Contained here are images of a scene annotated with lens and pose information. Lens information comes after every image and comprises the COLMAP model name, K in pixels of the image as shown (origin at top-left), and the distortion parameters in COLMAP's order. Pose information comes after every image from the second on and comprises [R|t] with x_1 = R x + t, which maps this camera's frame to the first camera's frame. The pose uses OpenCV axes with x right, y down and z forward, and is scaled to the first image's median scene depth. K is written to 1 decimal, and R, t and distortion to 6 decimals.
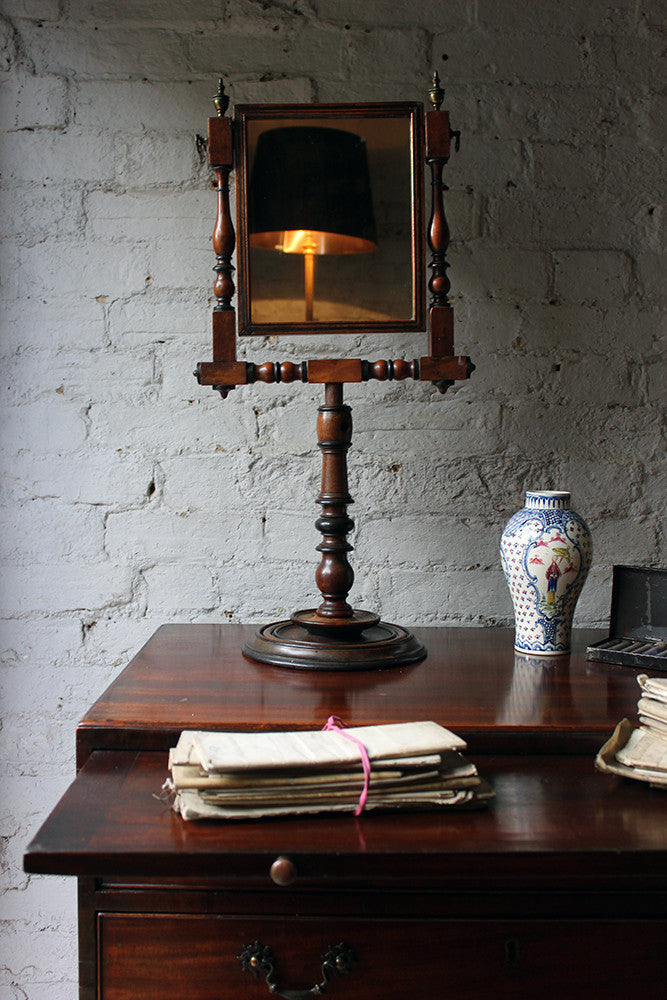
lens RADIAL K [[1078.3, 0, 340.7], [0, 1078.3, 490.9], [0, 0, 1]] dist [-0.075951, 0.000000]
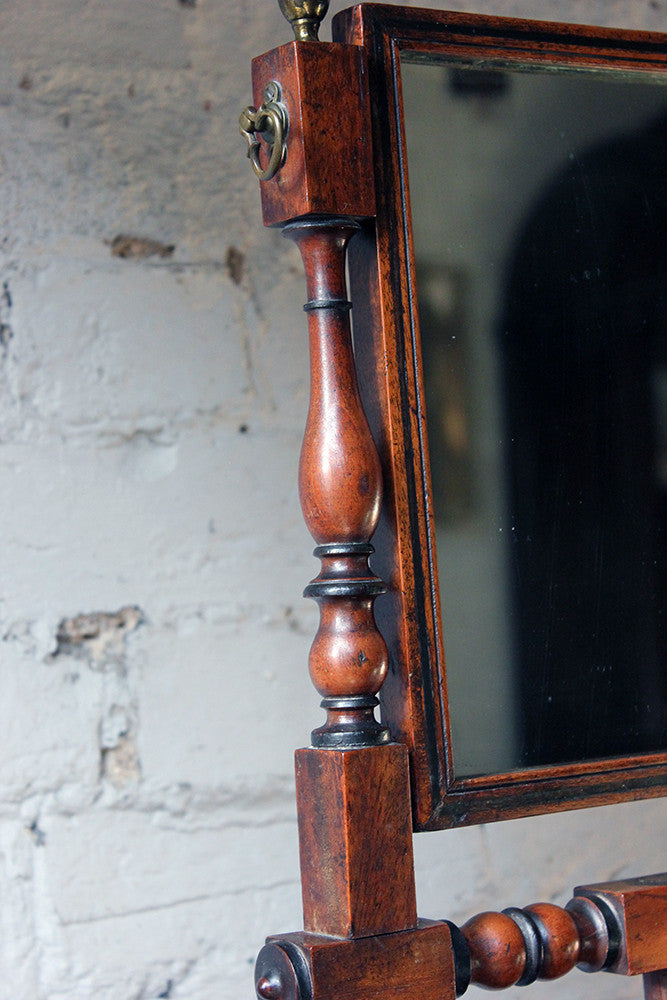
lens RADIAL K [[2351.1, 0, 346.4], [0, 2351.1, 509.0], [0, 0, 1]] dist [0.080253, 0.000000]
pose [[0.831758, -0.019746, 0.554787, -0.370630], [0.097576, 0.989009, -0.111090, -0.135073], [-0.546496, 0.146534, 0.824543, 0.423642]]
